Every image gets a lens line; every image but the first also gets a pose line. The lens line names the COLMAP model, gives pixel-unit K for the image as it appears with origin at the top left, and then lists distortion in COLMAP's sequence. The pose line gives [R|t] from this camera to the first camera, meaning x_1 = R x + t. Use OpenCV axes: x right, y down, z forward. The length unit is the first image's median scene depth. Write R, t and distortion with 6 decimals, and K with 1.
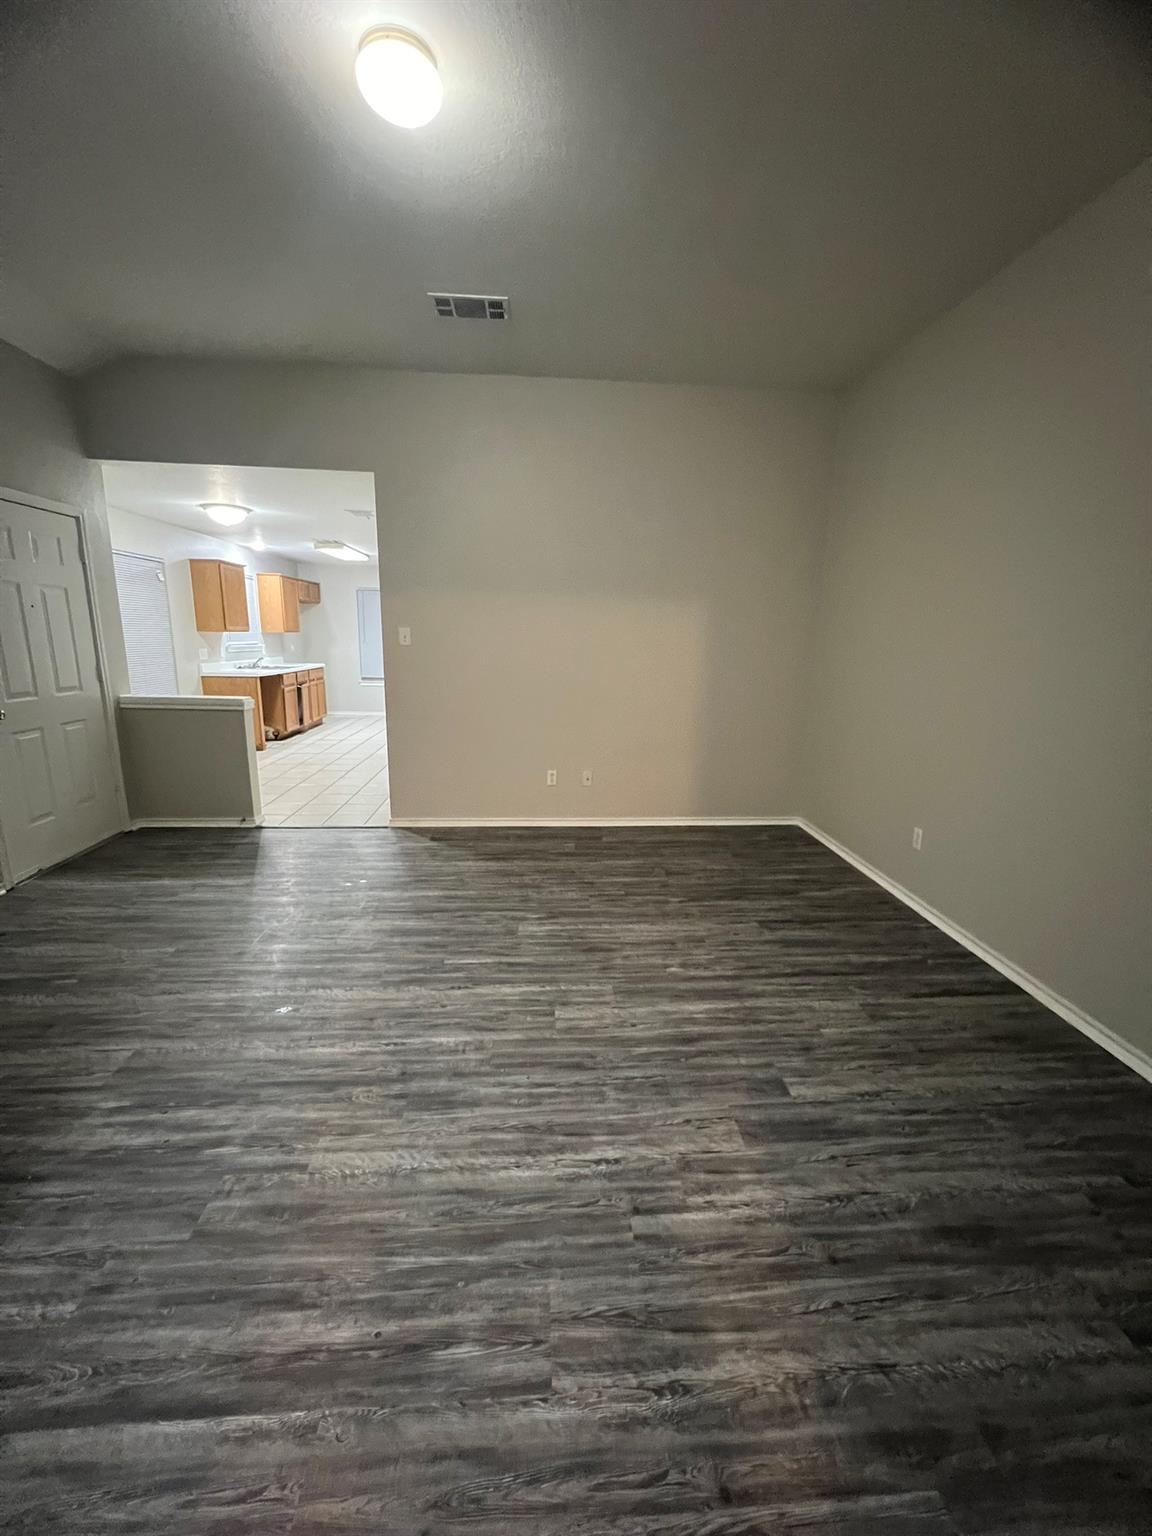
lens RADIAL K [[619.0, 0, 578.7], [0, 619.0, 771.9], [0, 0, 1]] dist [-0.003884, -0.000065]
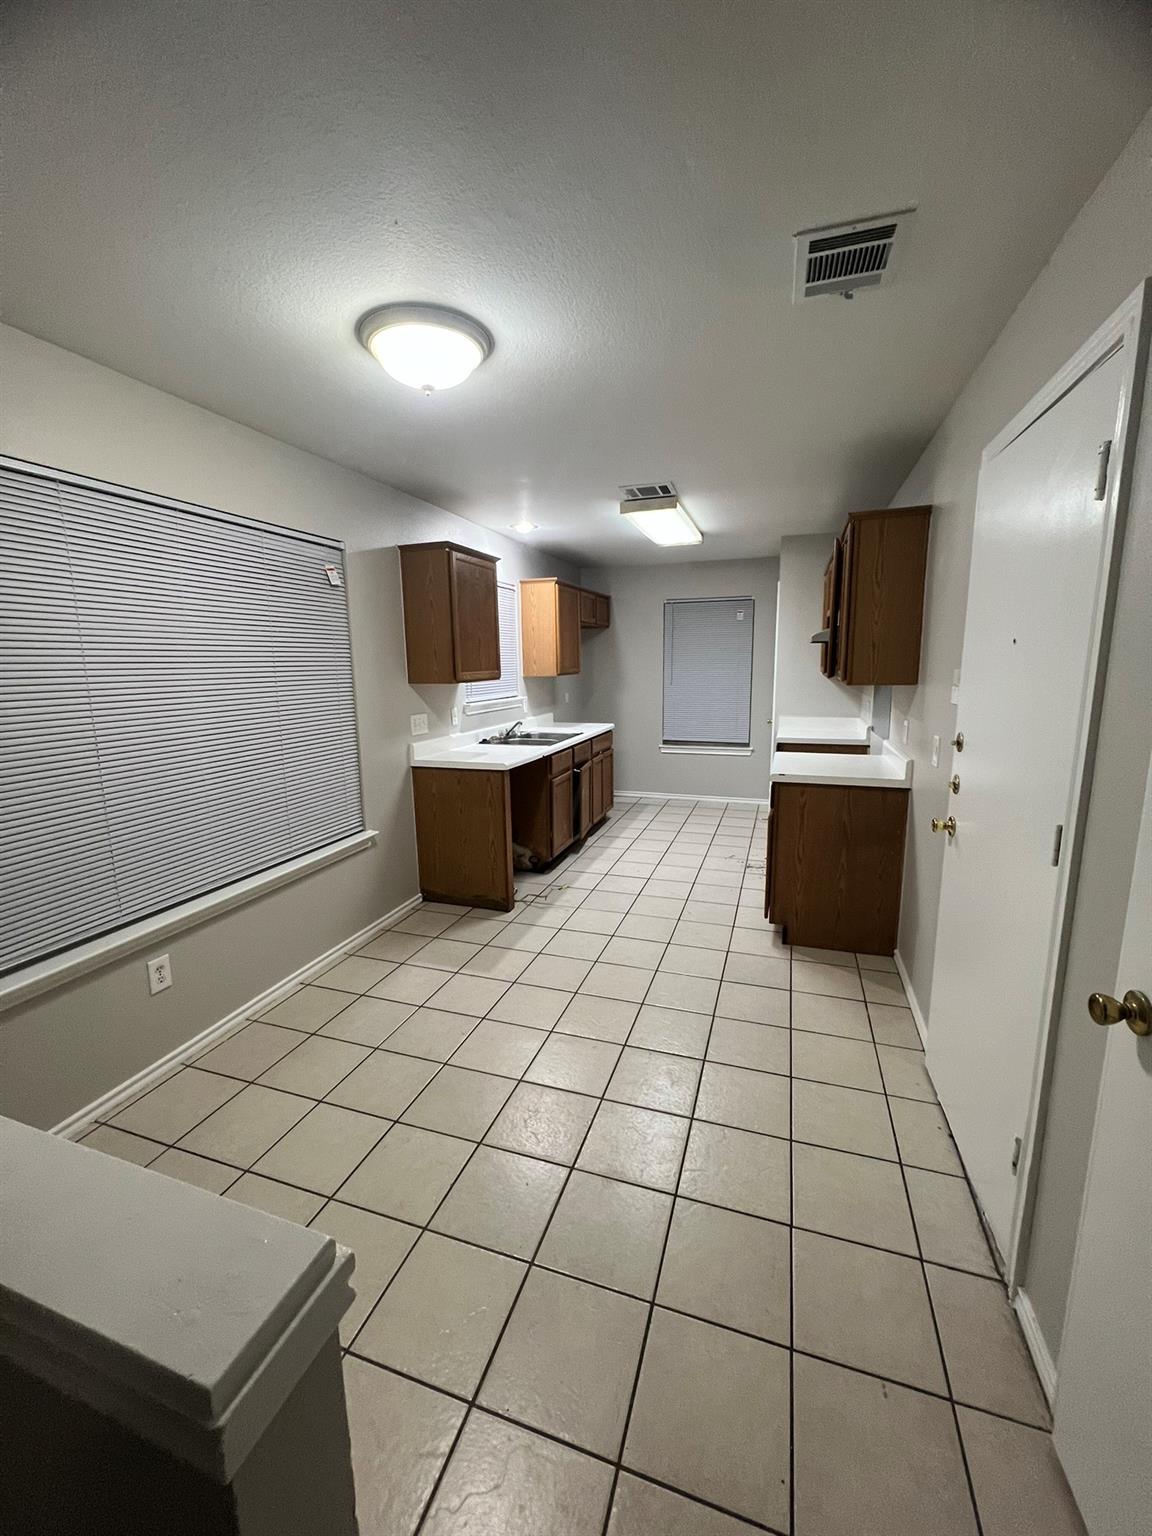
lens RADIAL K [[619.0, 0, 577.4], [0, 619.0, 771.5], [0, 0, 1]] dist [-0.003884, -0.000065]
pose [[0.920142, 0.031924, -0.390281, -0.237297], [-0.050689, 0.997996, -0.037872, -0.120120], [0.388290, 0.054630, 0.919917, 0.494025]]
